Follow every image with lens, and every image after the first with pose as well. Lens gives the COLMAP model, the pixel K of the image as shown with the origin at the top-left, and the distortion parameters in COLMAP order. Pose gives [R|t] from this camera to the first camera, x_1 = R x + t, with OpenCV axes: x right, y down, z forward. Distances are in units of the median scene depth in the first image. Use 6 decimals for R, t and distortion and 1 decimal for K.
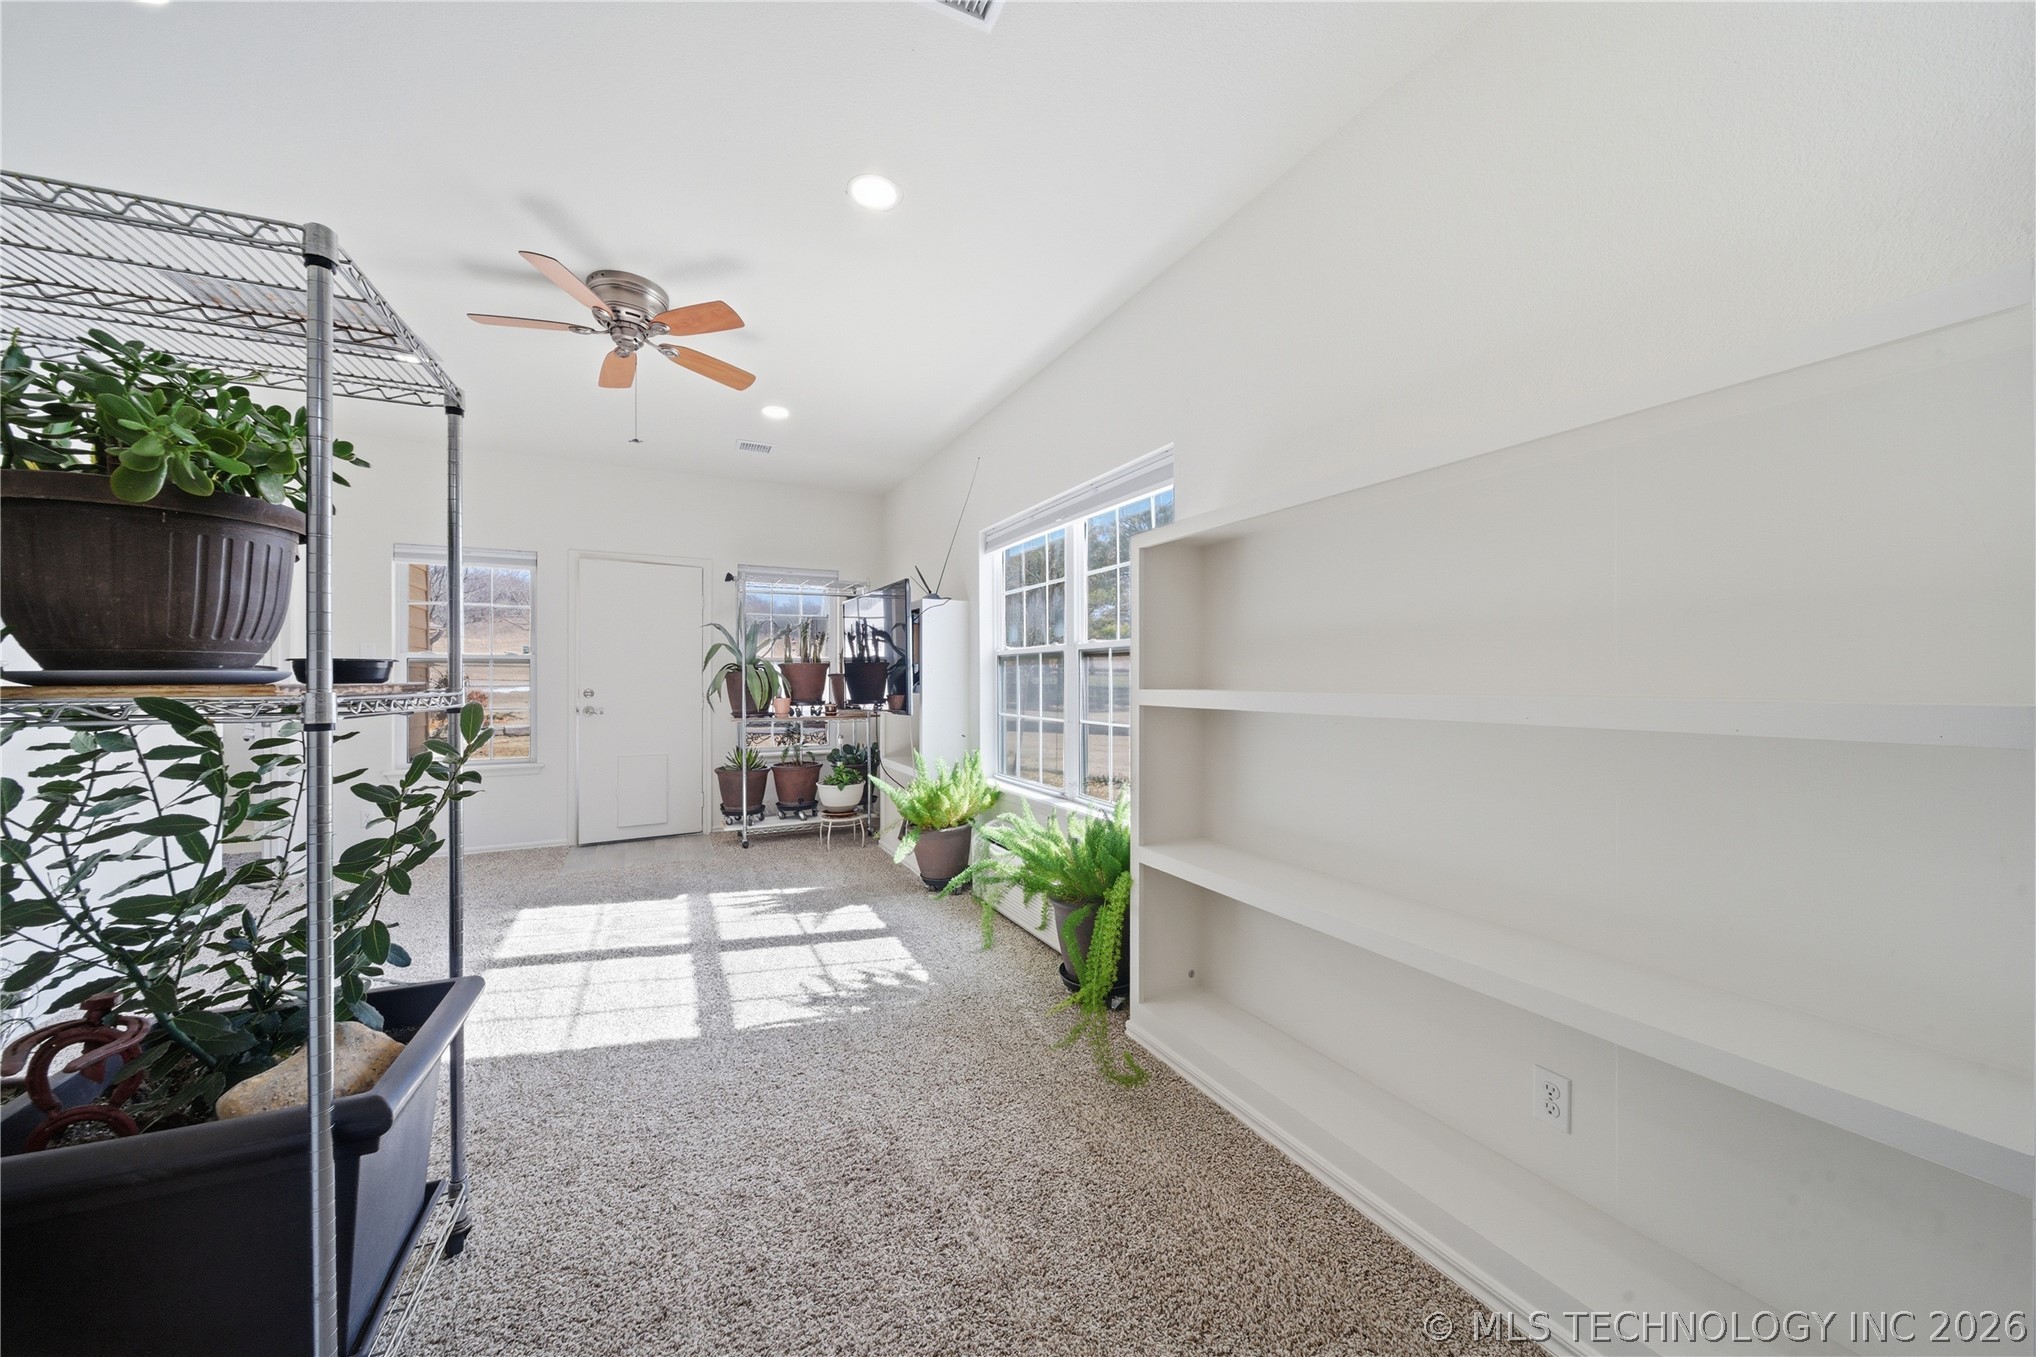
lens RADIAL K [[721.1, 0, 1018.0], [0, 721.1, 678.5], [0, 0, 1]] dist [0.000422, -0.001849]
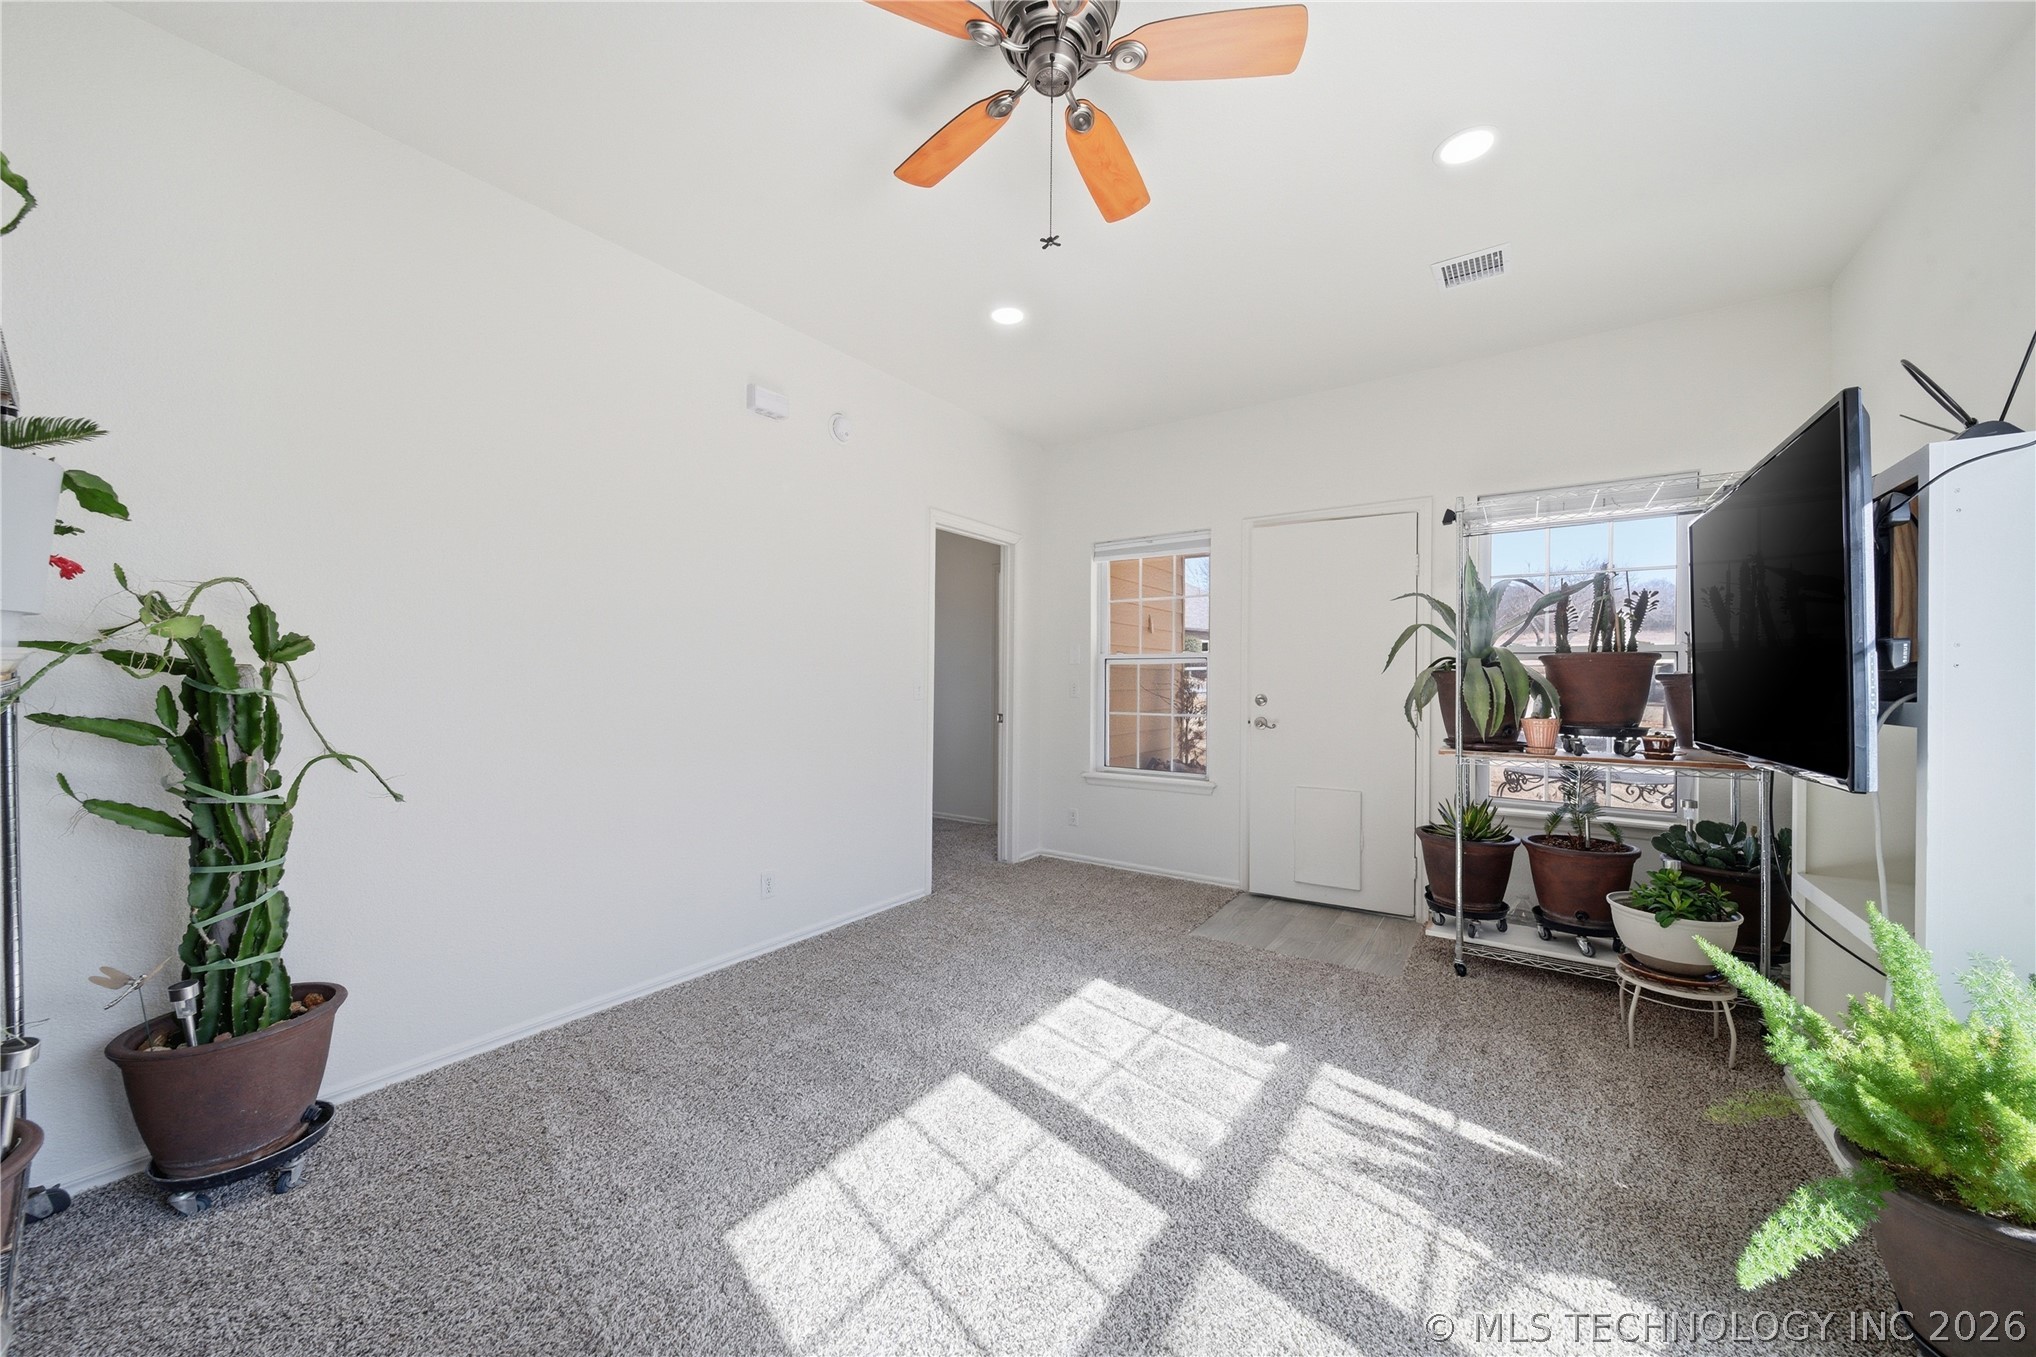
lens RADIAL K [[728.5, 0, 1018.0], [0, 728.5, 678.5], [0, 0, 1]] dist [0.001758, -0.002328]
pose [[0.475813, 0.001866, -0.879545, -0.037246], [-0.010210, 0.999942, -0.003402, 0.003092], [0.879487, 0.010599, 0.475804, 0.465731]]
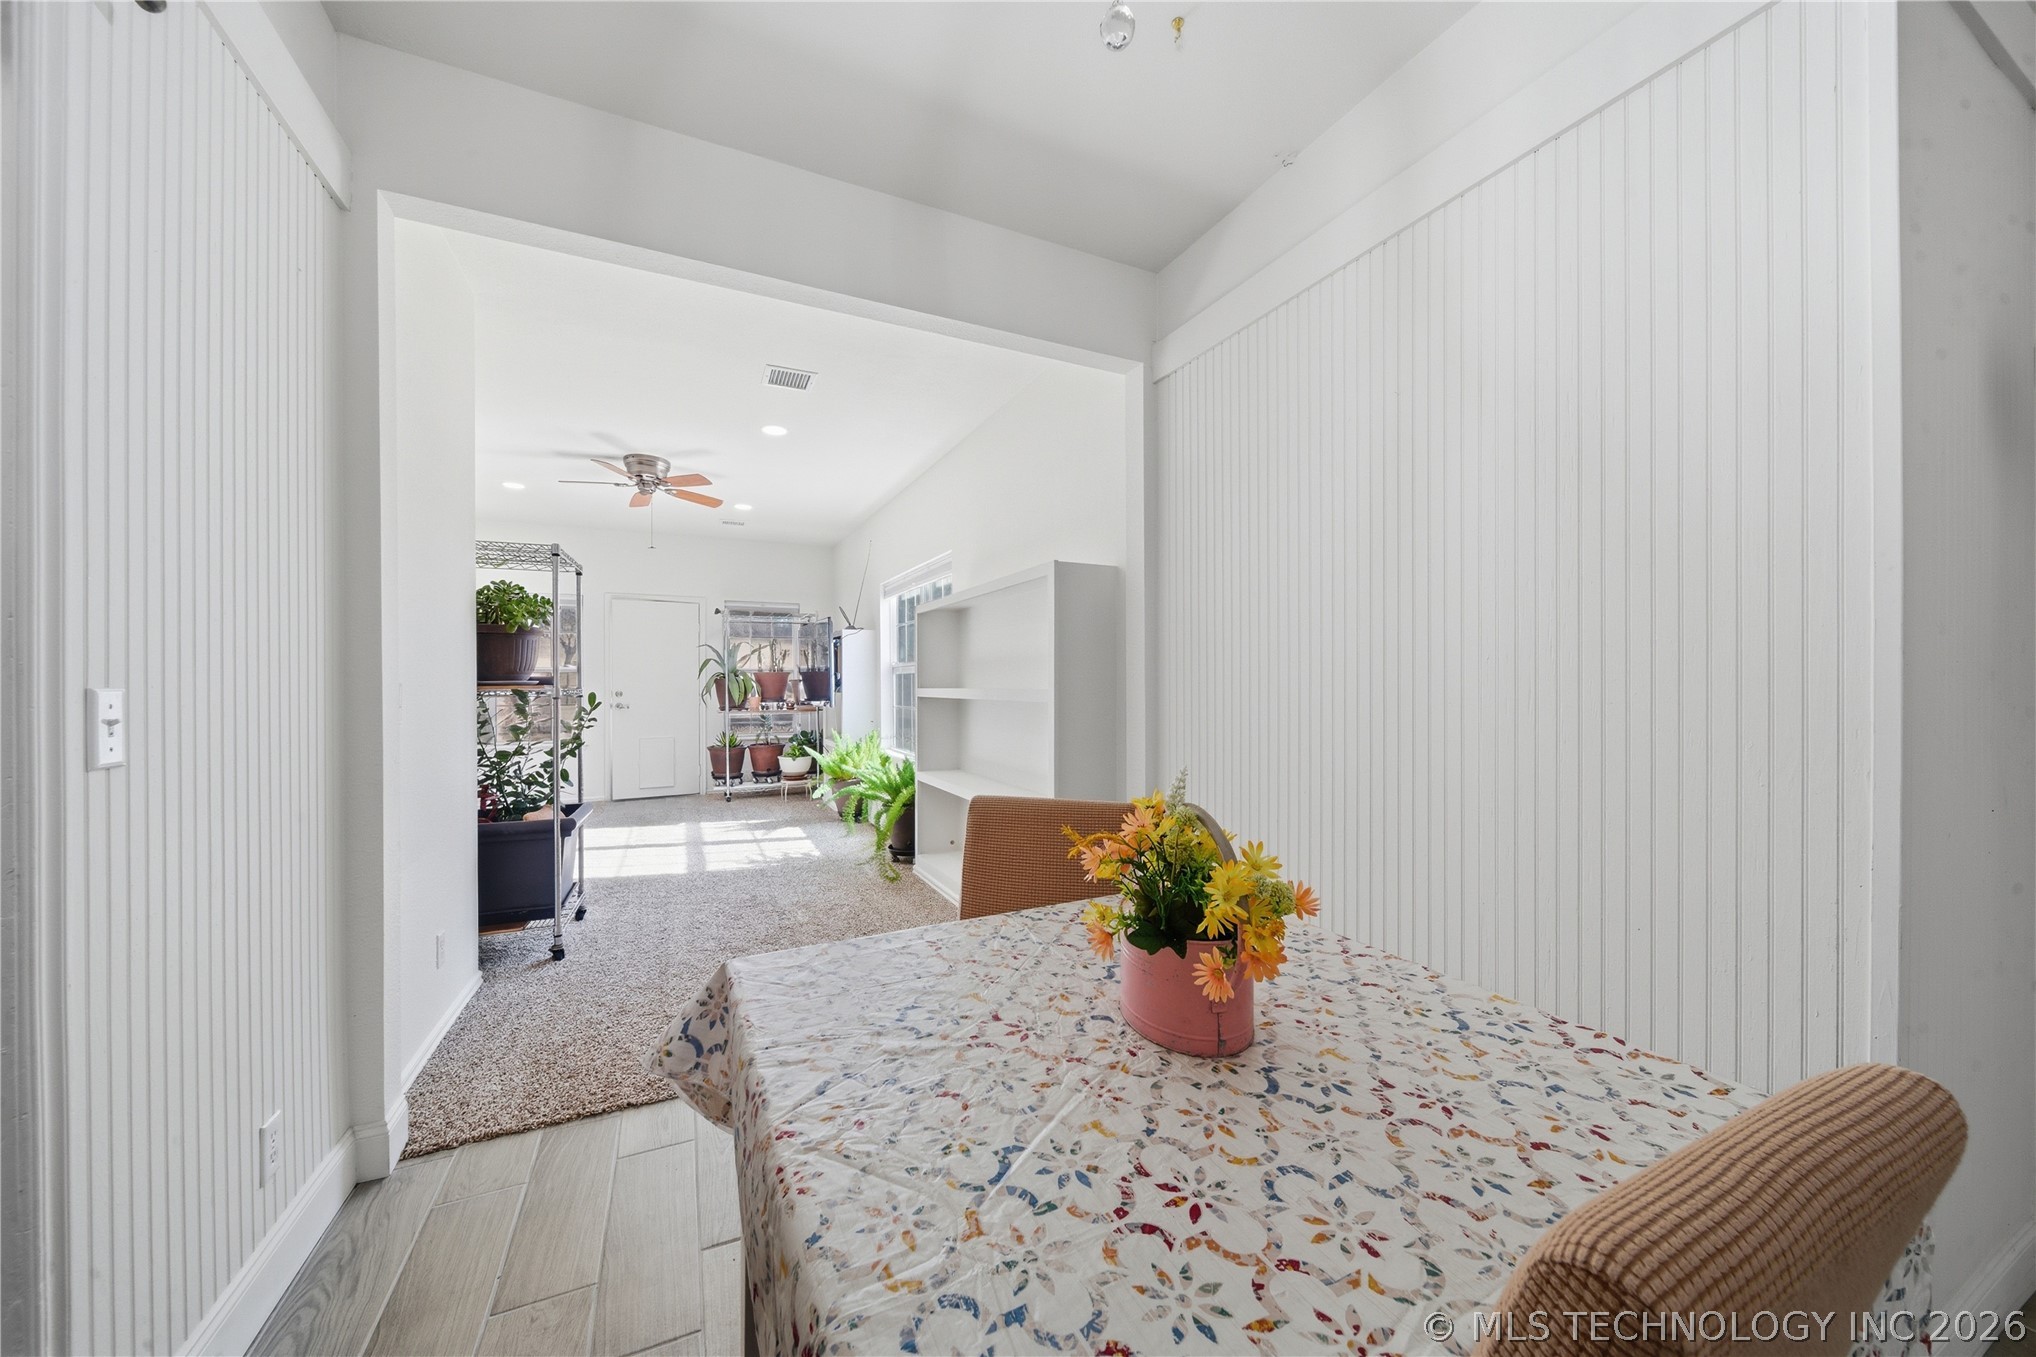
lens RADIAL K [[719.7, 0, 1019.5], [0, 719.7, 684.1], [0, 0, 1]] dist [0.001935, -0.002475]
pose [[0.999903, -0.002850, -0.013629, 0.250859], [0.002881, 0.999993, 0.002279, 0.000291], [0.013622, -0.002318, 0.999905, -0.479163]]
